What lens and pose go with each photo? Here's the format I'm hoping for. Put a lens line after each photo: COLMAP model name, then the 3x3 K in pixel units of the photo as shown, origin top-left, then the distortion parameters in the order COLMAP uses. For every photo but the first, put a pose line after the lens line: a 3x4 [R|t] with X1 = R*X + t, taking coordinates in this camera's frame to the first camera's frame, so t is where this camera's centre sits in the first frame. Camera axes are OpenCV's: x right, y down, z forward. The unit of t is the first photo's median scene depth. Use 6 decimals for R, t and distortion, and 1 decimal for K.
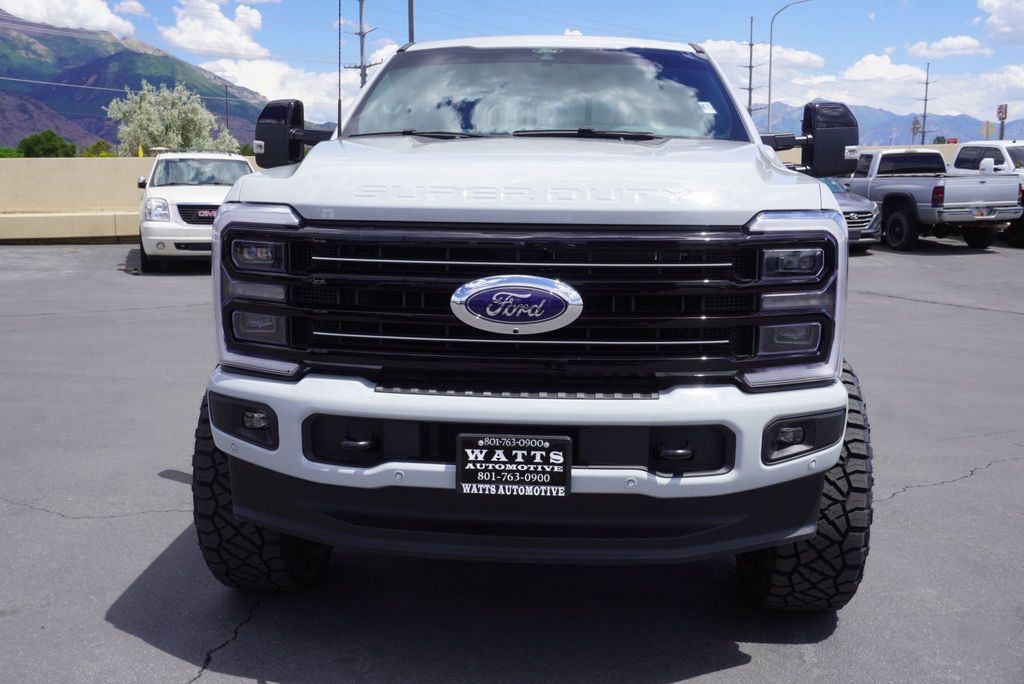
lens RADIAL K [[1035.4, 0, 512.0], [0, 1035.4, 342.0], [0, 0, 1]] dist [-0.000218, -0.000393]
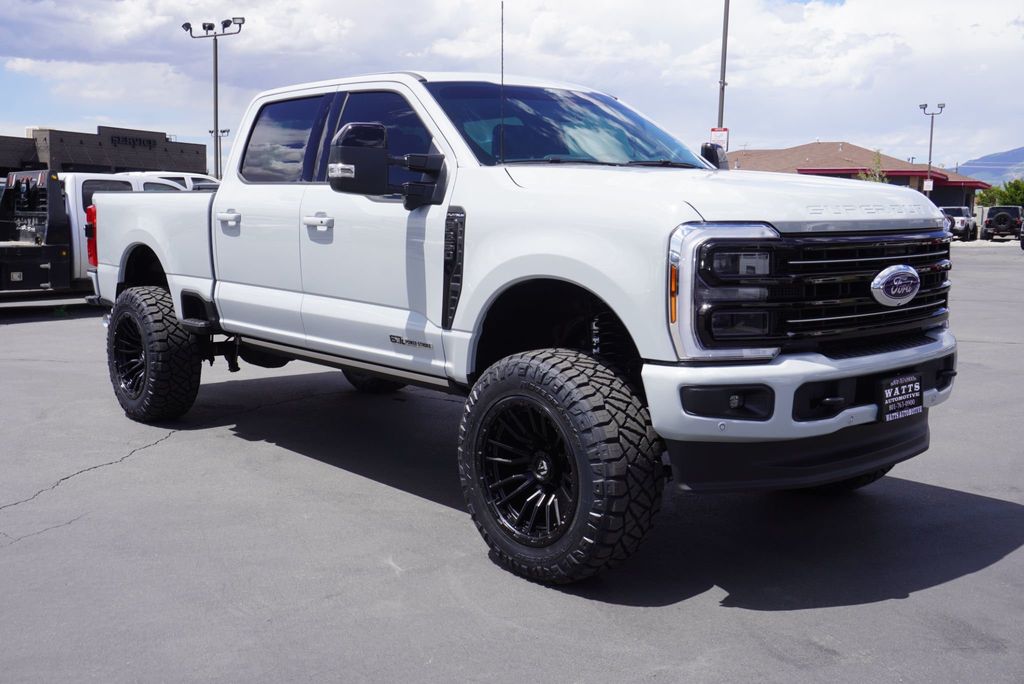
lens RADIAL K [[1058.4, 0, 512.0], [0, 1058.4, 342.0], [0, 0, 1]] dist [0.064265, 0.013915]
pose [[0.677553, -0.105809, 0.727823, -1.389740], [0.123123, 0.991950, 0.029588, -0.064993], [-0.725095, 0.069565, 0.685127, 0.355178]]
